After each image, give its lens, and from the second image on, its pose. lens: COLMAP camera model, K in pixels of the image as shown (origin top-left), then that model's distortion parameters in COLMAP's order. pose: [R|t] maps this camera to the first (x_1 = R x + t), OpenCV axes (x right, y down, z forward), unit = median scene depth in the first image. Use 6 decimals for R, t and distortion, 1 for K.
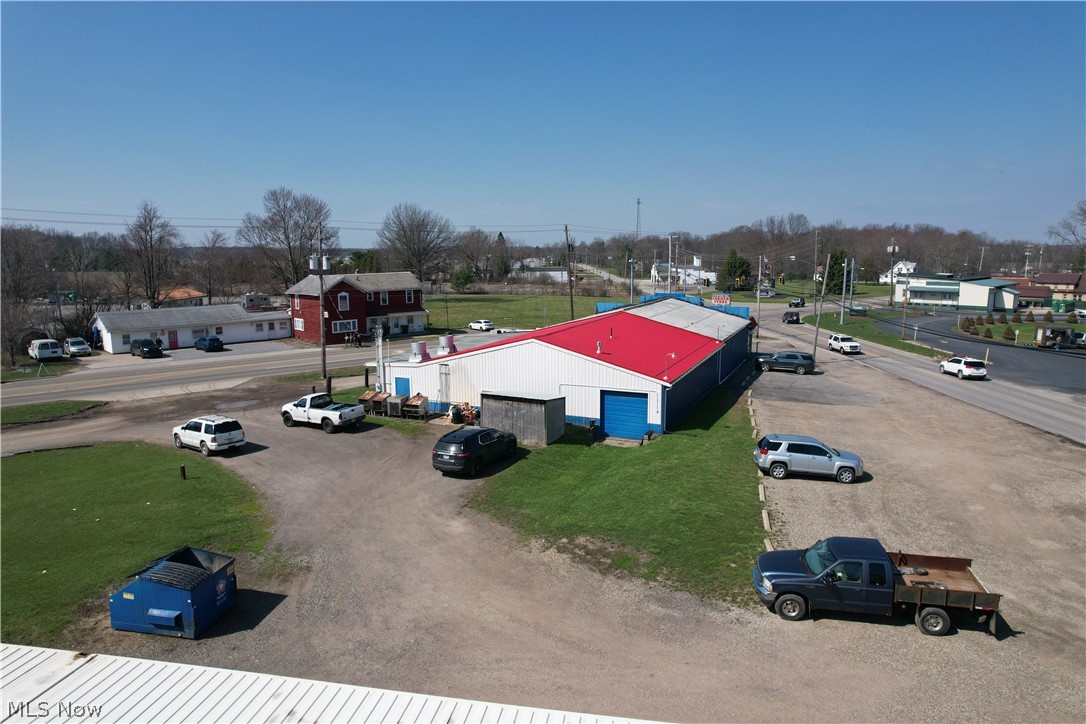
lens RADIAL K [[696.5, 0, 543.0], [0, 696.5, 362.0], [0, 0, 1]] dist [-0.072181, 0.062225]
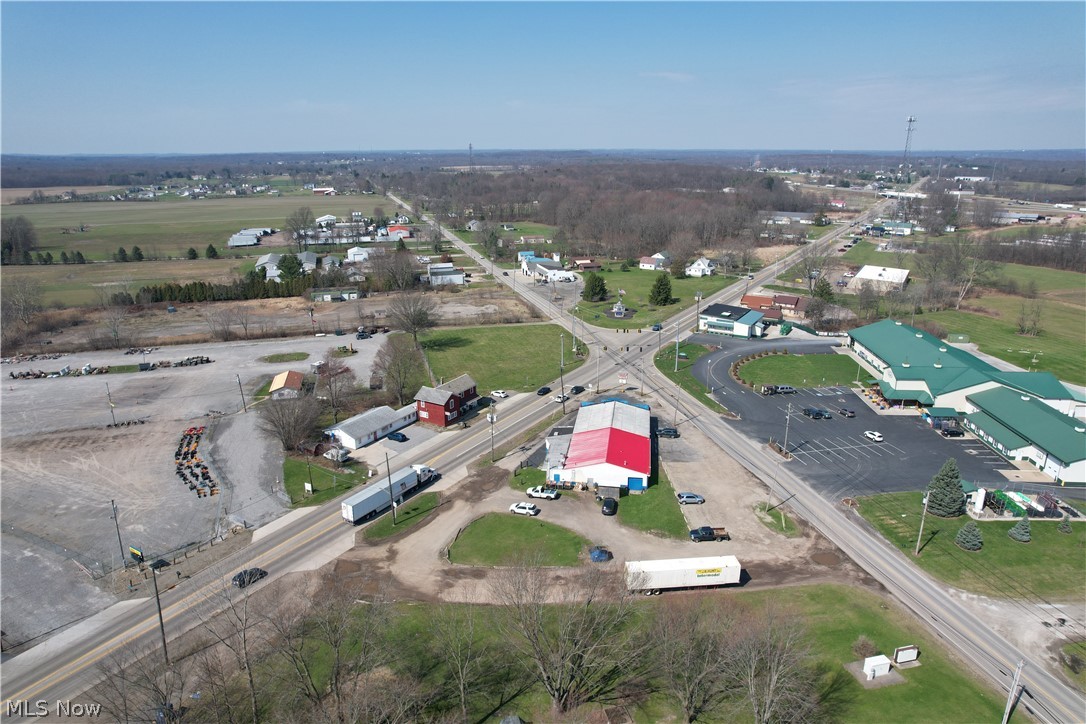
lens RADIAL K [[696.5, 0, 543.0], [0, 696.5, 362.0], [0, 0, 1]] dist [-0.072181, 0.062225]
pose [[0.963177, -0.080847, 0.256424, -1.081915], [0.044578, 0.988540, 0.144228, -0.970300], [-0.265145, -0.127486, 0.955743, -1.932435]]
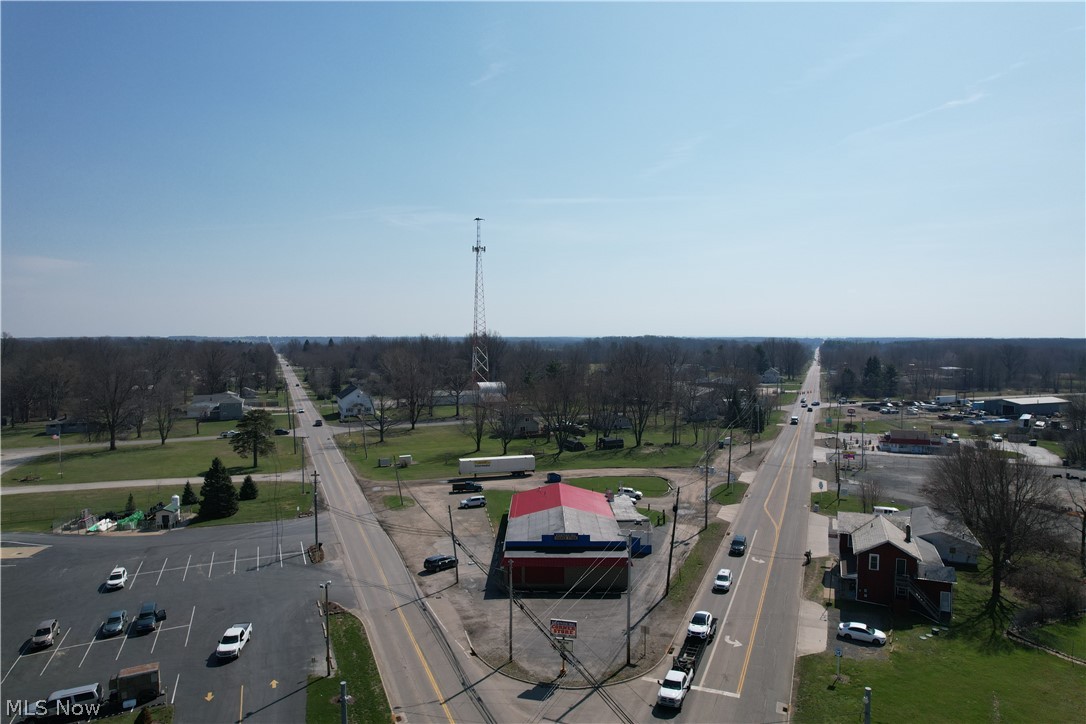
lens RADIAL K [[696.5, 0, 543.0], [0, 696.5, 362.0], [0, 0, 1]] dist [-0.072181, 0.062225]
pose [[-0.914826, 0.019803, -0.403363, 1.260353], [-0.061836, 0.980151, 0.188364, -1.115220], [0.399087, 0.197263, -0.895443, 3.567907]]
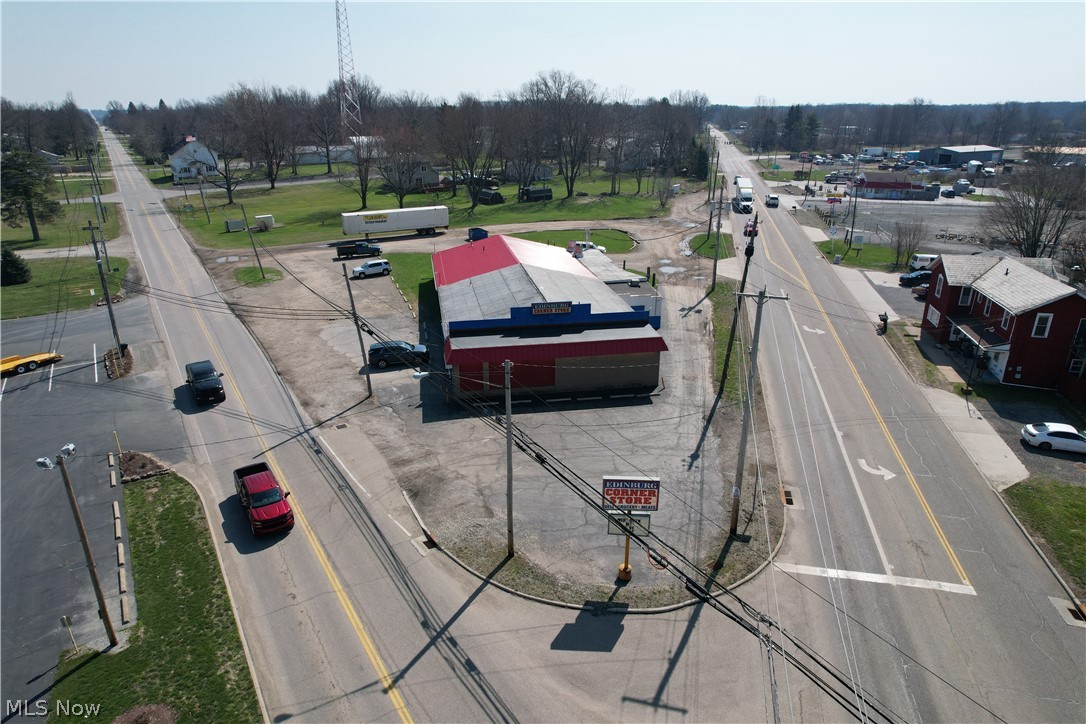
lens RADIAL K [[696.5, 0, 543.0], [0, 696.5, 362.0], [0, 0, 1]] dist [-0.072181, 0.062225]
pose [[-0.829360, 0.200925, -0.521336, 1.029565], [-0.084258, 0.877448, 0.472214, -0.686540], [0.552324, 0.435562, -0.710790, 2.694568]]
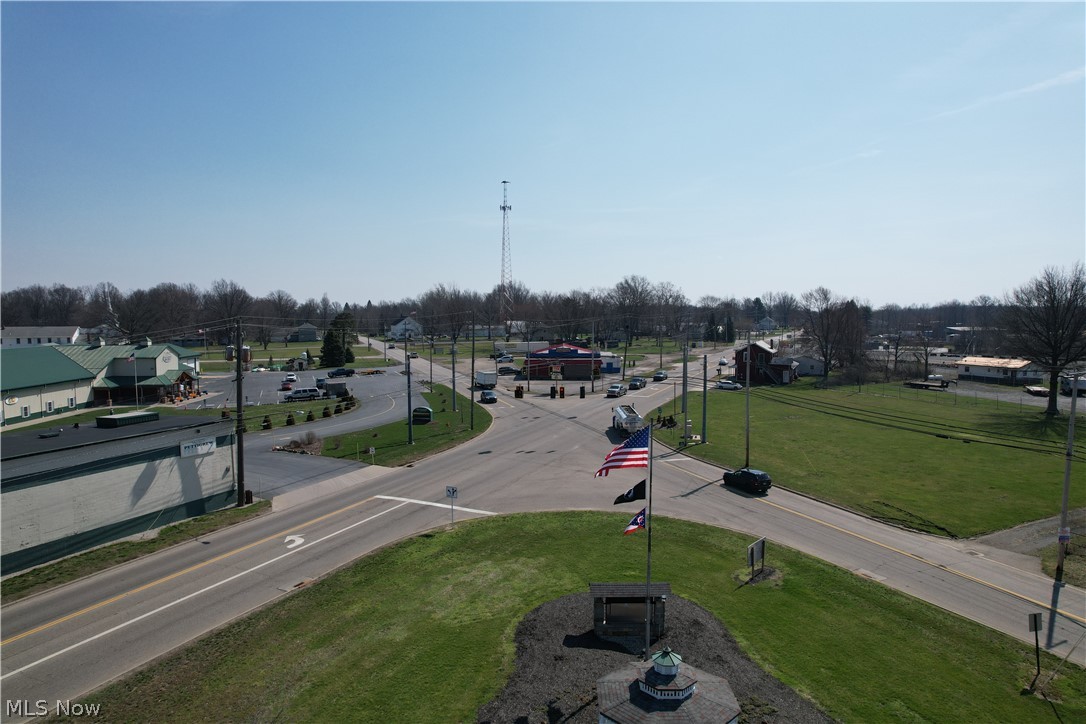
lens RADIAL K [[696.5, 0, 543.0], [0, 696.5, 362.0], [0, 0, 1]] dist [-0.072181, 0.062225]
pose [[-0.928641, 0.032802, -0.369526, 1.753405], [-0.053640, 0.973744, 0.221237, -0.897909], [0.367080, 0.225271, -0.902499, 4.986610]]
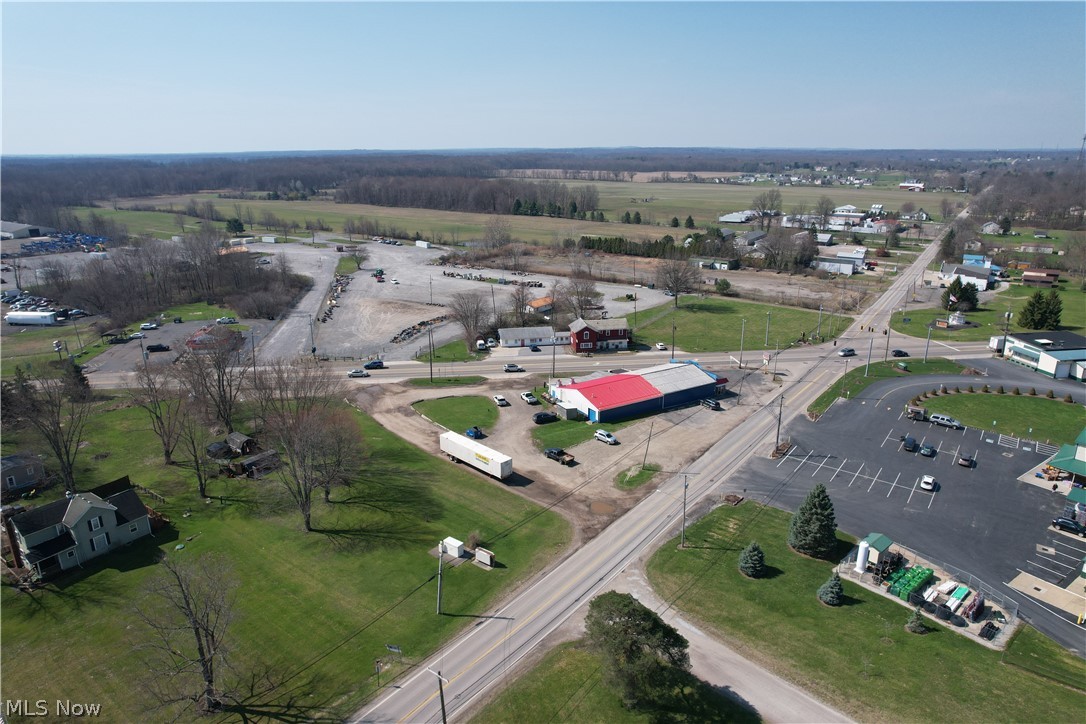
lens RADIAL K [[696.5, 0, 543.0], [0, 696.5, 362.0], [0, 0, 1]] dist [-0.072181, 0.062225]
pose [[0.820665, 0.169011, -0.545842, 1.801449], [-0.089060, 0.981415, 0.169979, -0.778153], [0.564426, -0.090884, 0.820465, -2.074583]]
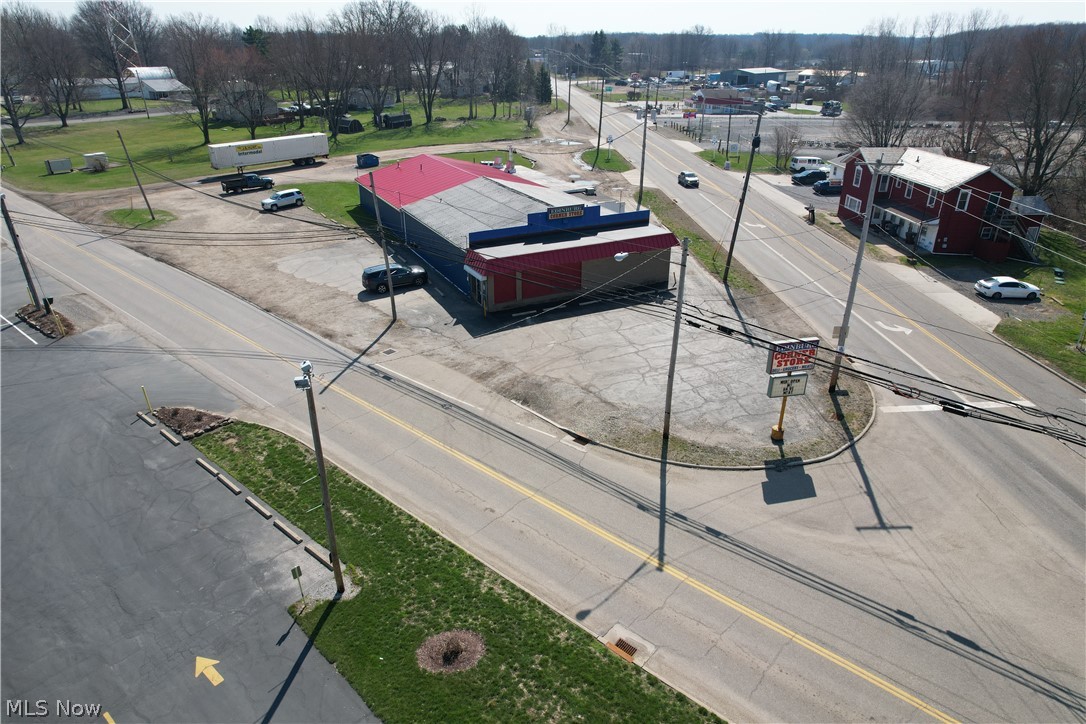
lens RADIAL K [[696.5, 0, 543.0], [0, 696.5, 362.0], [0, 0, 1]] dist [-0.072181, 0.062225]
pose [[-0.625080, 0.337440, -0.703853, 1.341749], [-0.124038, 0.847329, 0.516381, -0.583533], [0.770642, 0.410084, -0.487793, 2.439456]]
